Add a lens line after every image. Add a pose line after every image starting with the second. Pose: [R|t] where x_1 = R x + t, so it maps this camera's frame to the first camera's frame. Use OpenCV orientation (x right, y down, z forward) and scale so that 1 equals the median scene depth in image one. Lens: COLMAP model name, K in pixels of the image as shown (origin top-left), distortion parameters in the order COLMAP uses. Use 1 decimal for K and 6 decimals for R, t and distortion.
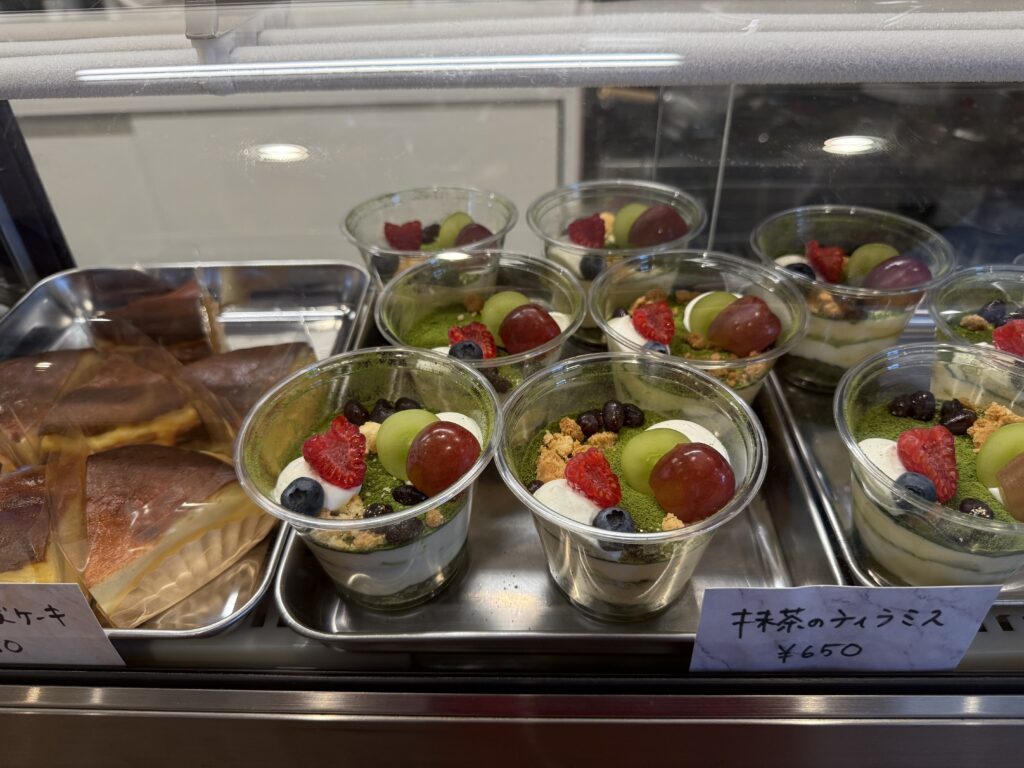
lens RADIAL K [[749.5, 0, 510.5], [0, 749.5, 415.8], [0, 0, 1]] dist [0.061393, -0.129900]
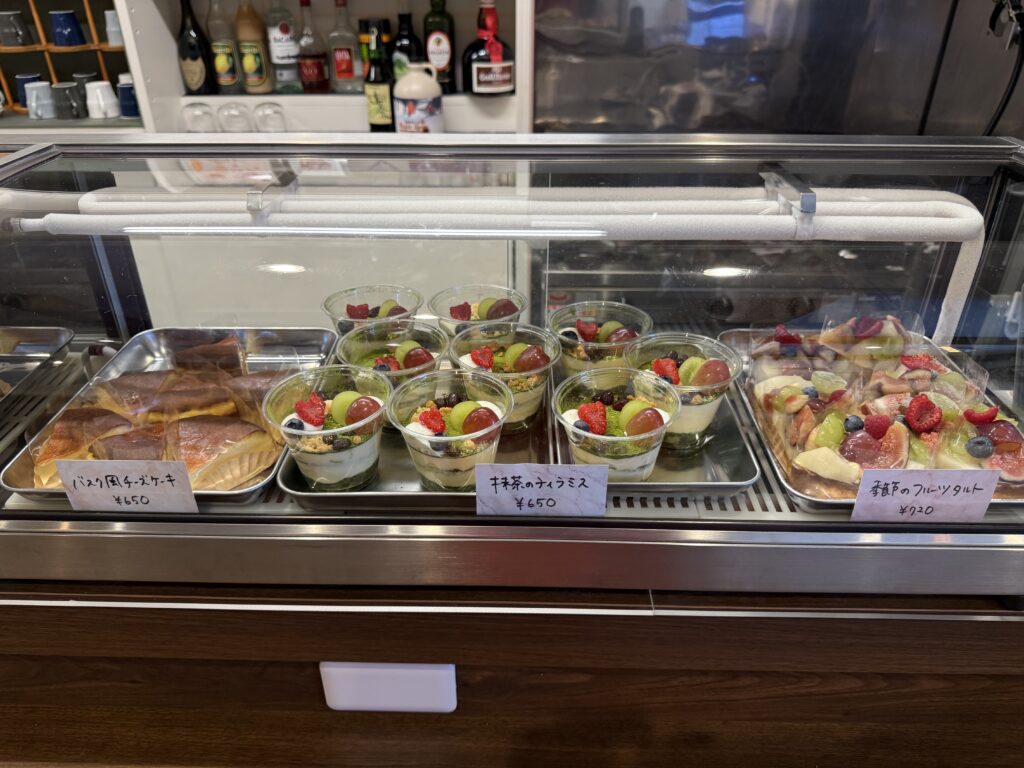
lens RADIAL K [[728.5, 0, 512.0], [0, 728.5, 384.0], [0, 0, 1]] dist [0.025758, 0.000236]
pose [[0.999420, 0.018993, 0.028264, 0.198368], [-0.014312, 0.987421, -0.157464, 0.218088], [-0.030899, 0.156968, 0.987120, -0.765293]]
